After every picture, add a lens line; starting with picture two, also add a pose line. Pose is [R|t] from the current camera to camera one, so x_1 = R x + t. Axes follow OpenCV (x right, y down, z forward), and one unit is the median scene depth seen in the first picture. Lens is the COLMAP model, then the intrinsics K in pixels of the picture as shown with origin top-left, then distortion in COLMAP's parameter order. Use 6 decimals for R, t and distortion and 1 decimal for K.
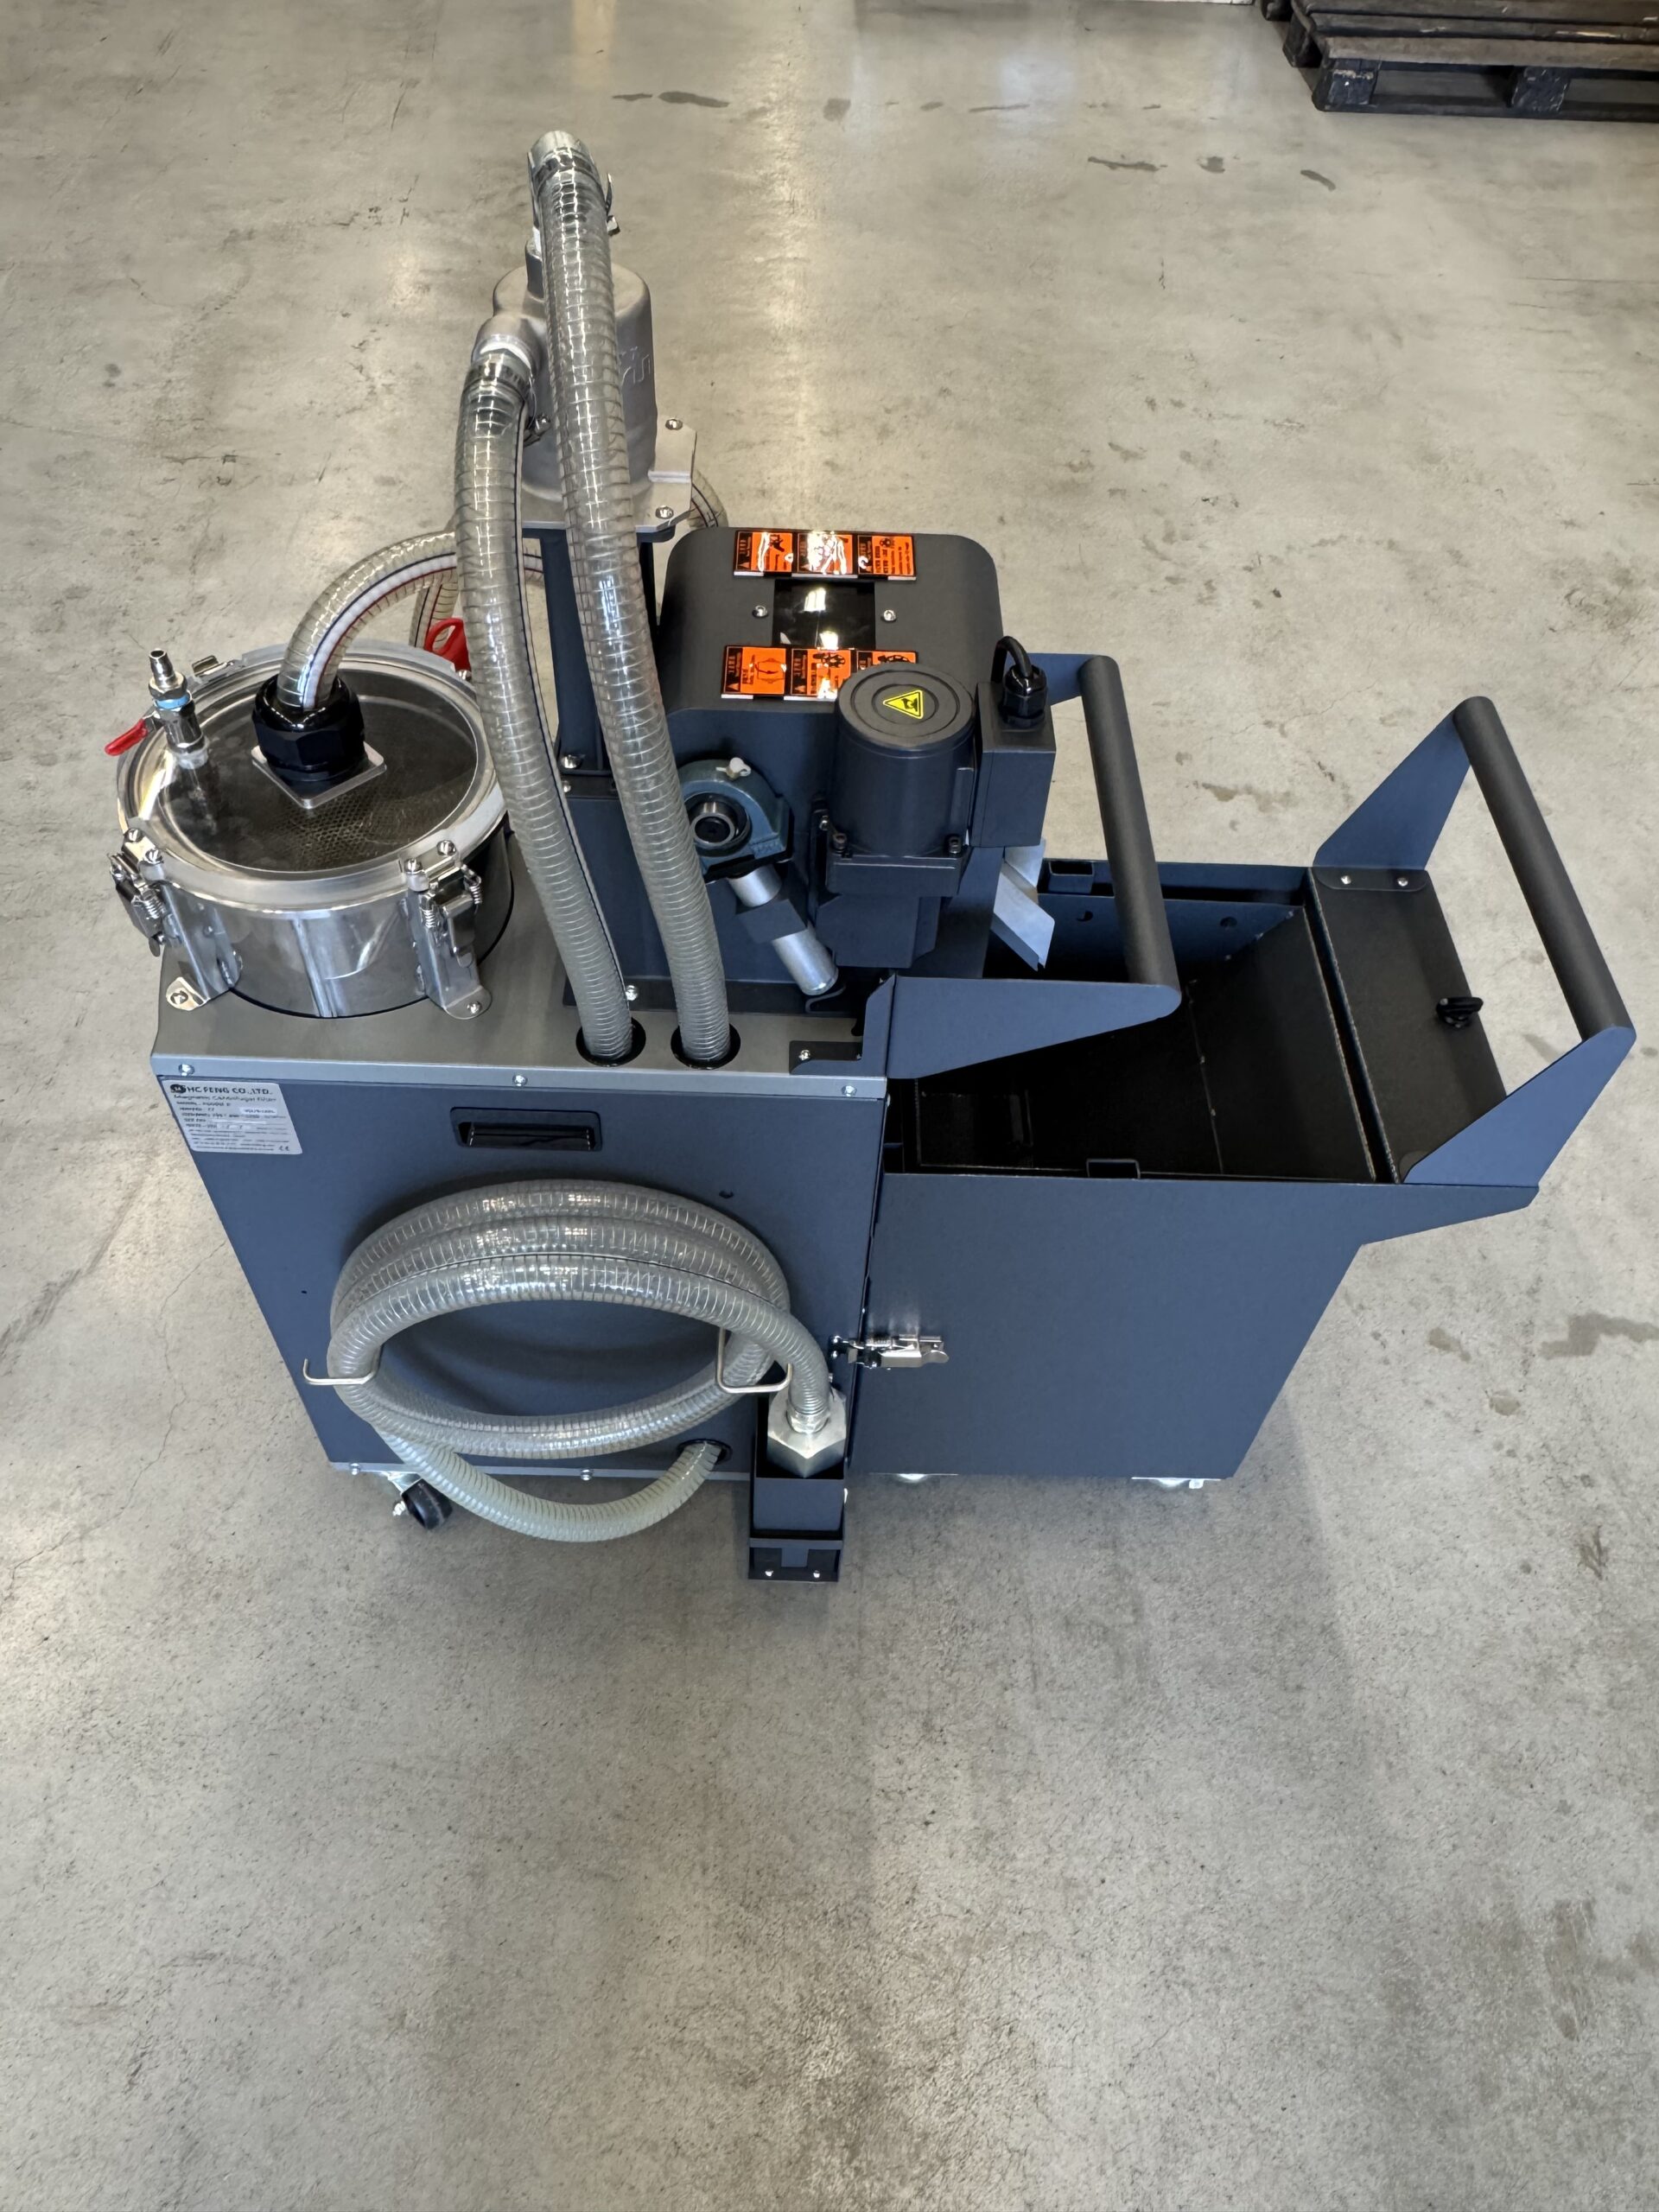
lens RADIAL K [[1572.3, 0, 809.1], [0, 1572.3, 1062.2], [0, 0, 1]] dist [-0.006004, -0.008827]
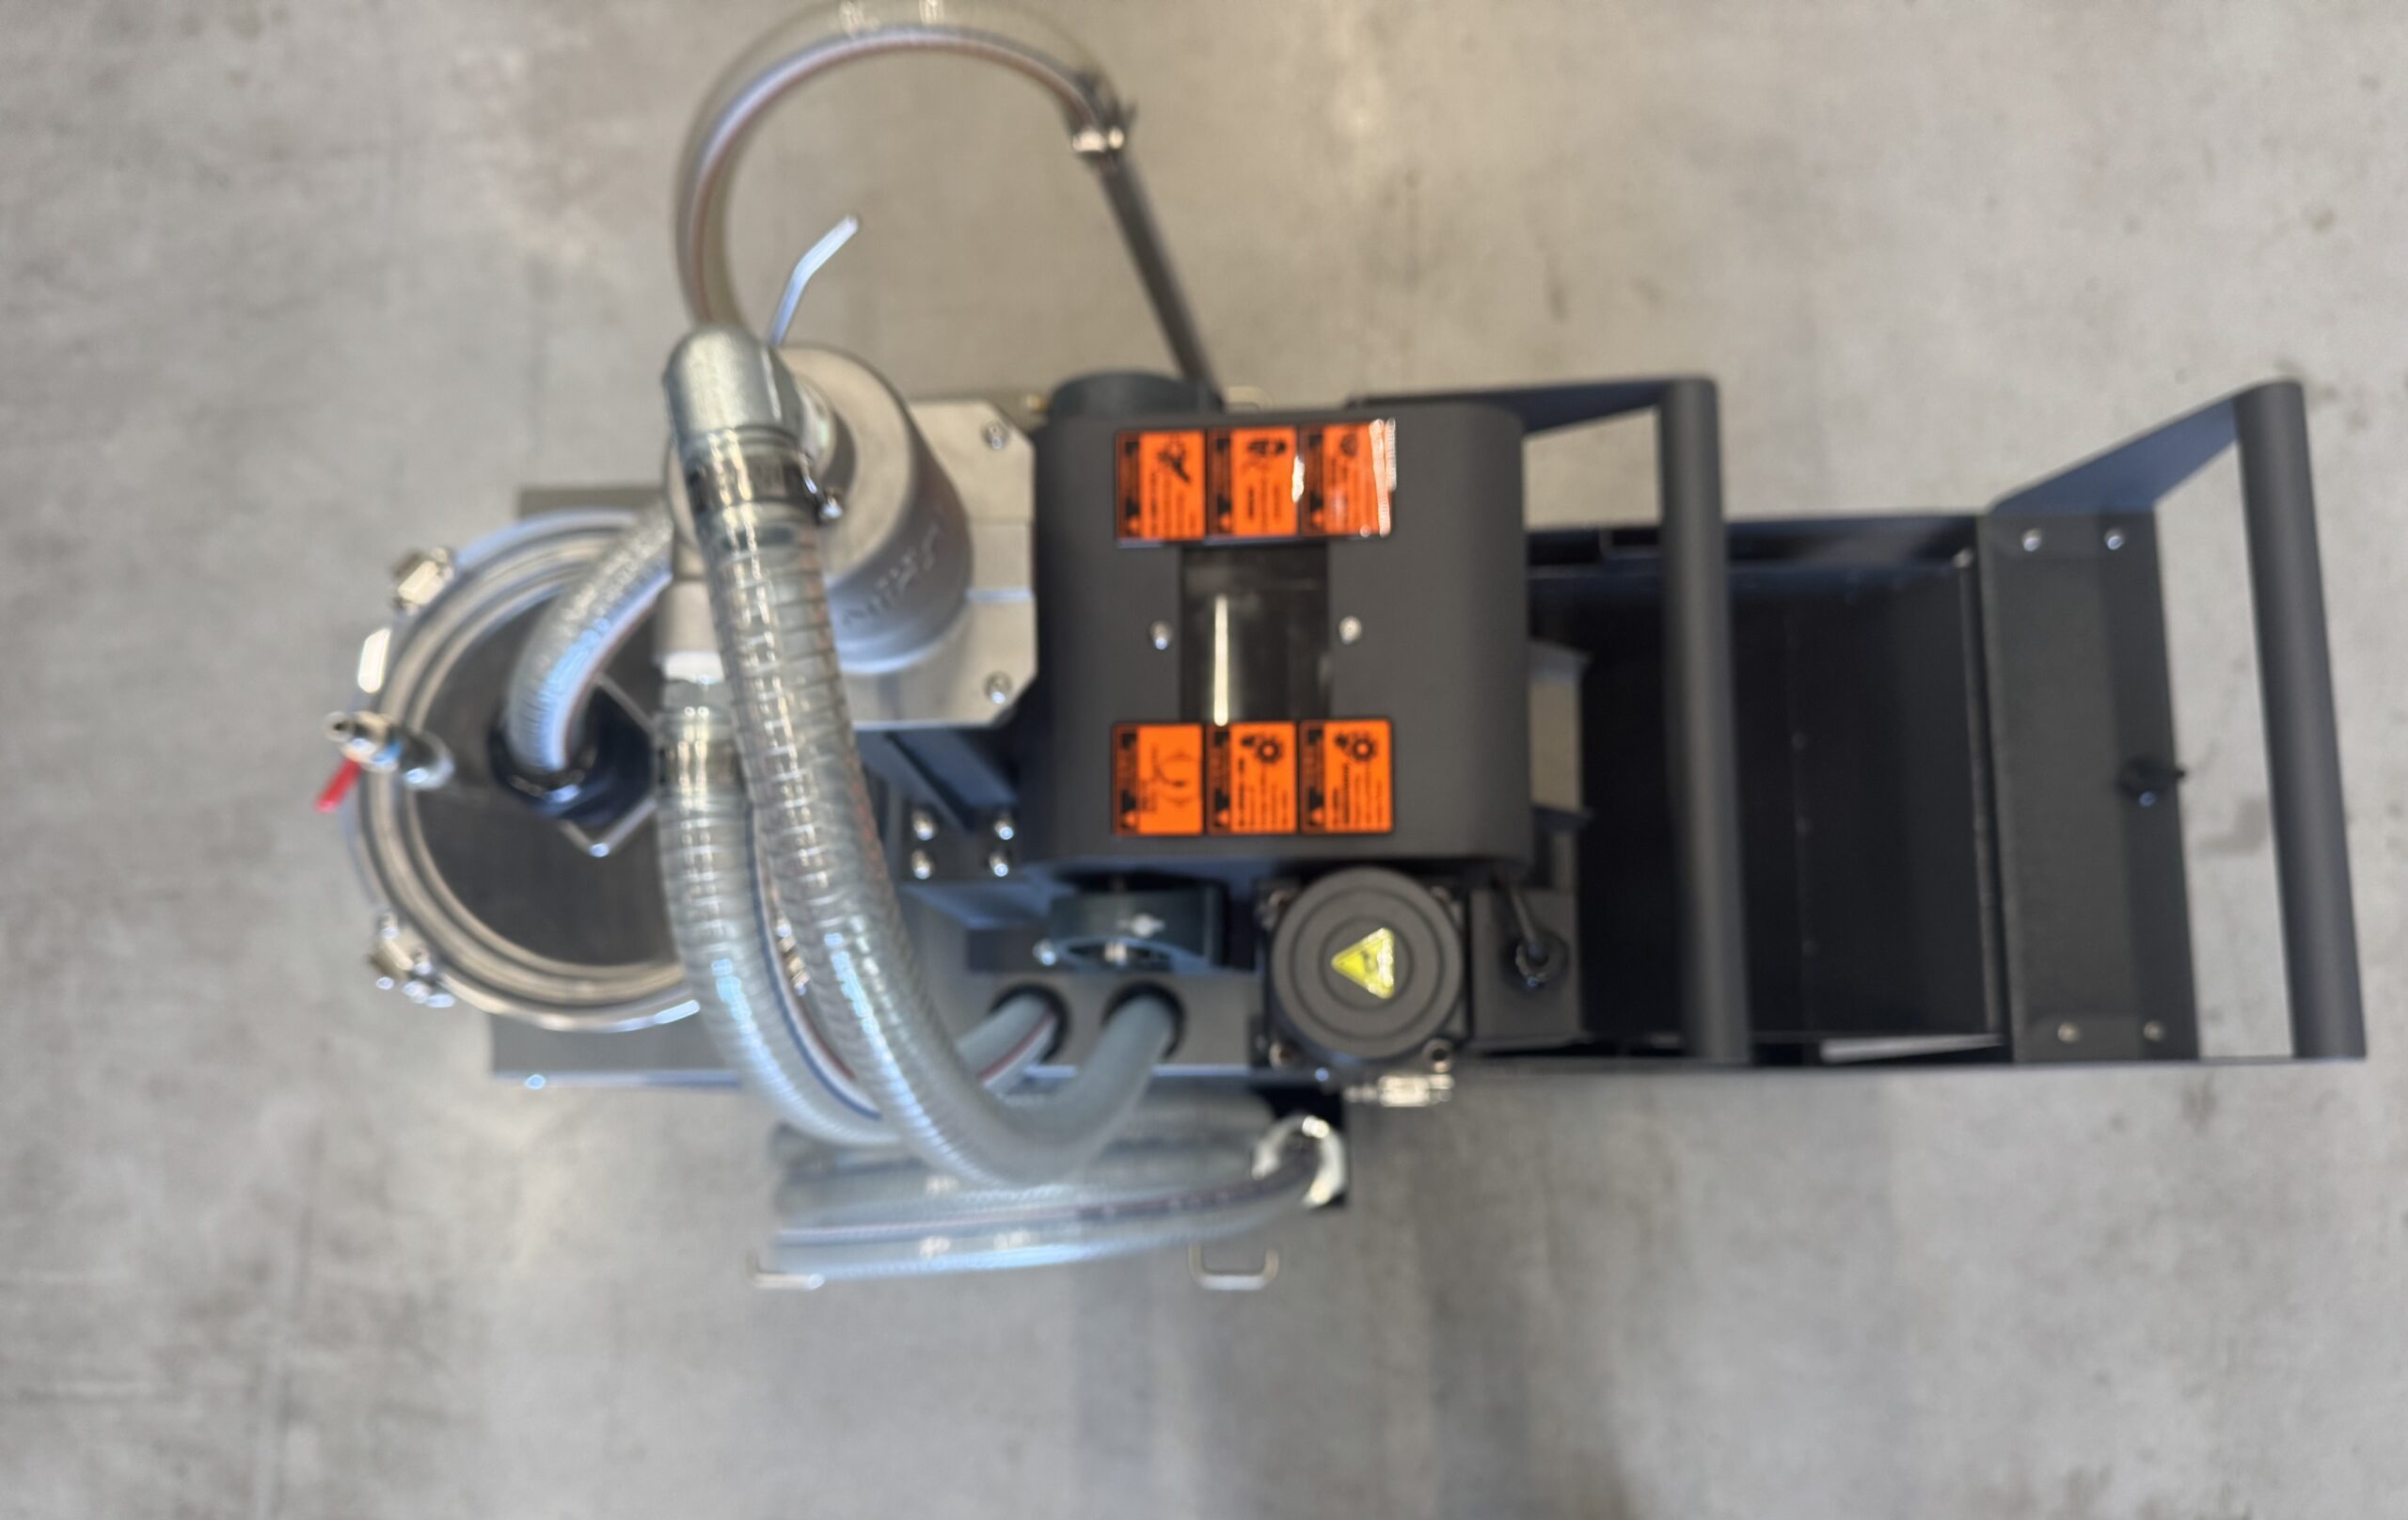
lens RADIAL K [[1769.2, 0, 1191.7], [0, 1769.2, 773.7], [0, 0, 1]] dist [-0.039027, 0.013380]
pose [[0.994249, -0.029504, -0.102953, 0.040690], [0.079710, 0.845893, 0.527363, -0.441767], [0.071528, -0.532537, 0.843379, 0.234414]]
